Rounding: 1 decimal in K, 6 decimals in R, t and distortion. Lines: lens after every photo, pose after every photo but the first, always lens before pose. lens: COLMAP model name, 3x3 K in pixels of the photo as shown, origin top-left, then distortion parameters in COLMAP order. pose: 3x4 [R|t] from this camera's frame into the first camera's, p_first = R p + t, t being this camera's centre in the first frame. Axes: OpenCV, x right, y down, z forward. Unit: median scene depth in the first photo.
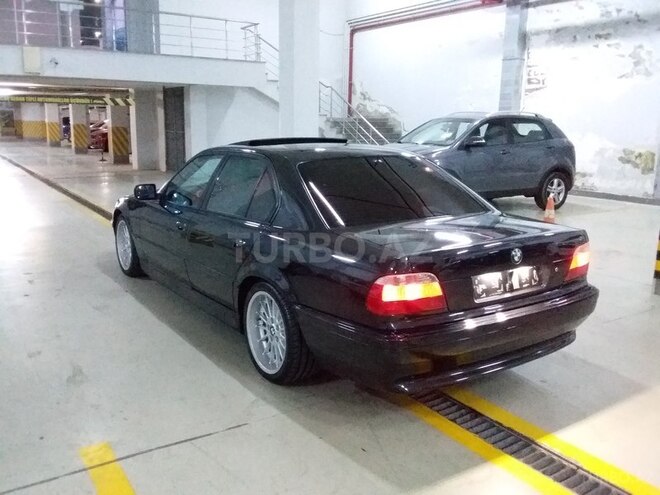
lens RADIAL K [[599.0, 0, 326.4], [0, 599.0, 244.4], [0, 0, 1]] dist [0.091962, -0.184269]
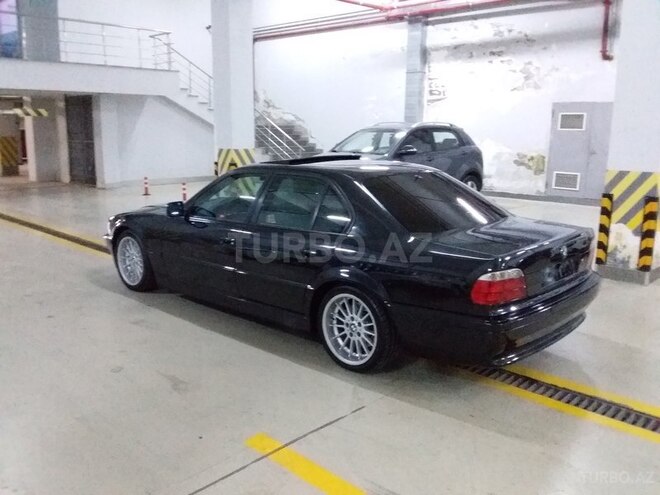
lens RADIAL K [[599.0, 0, 326.4], [0, 599.0, 244.4], [0, 0, 1]] dist [0.091962, -0.184269]
pose [[0.975882, -0.050062, 0.212480, -0.109304], [0.050877, 0.998704, 0.001635, -0.005806], [-0.212286, 0.009215, 0.977164, -0.032952]]
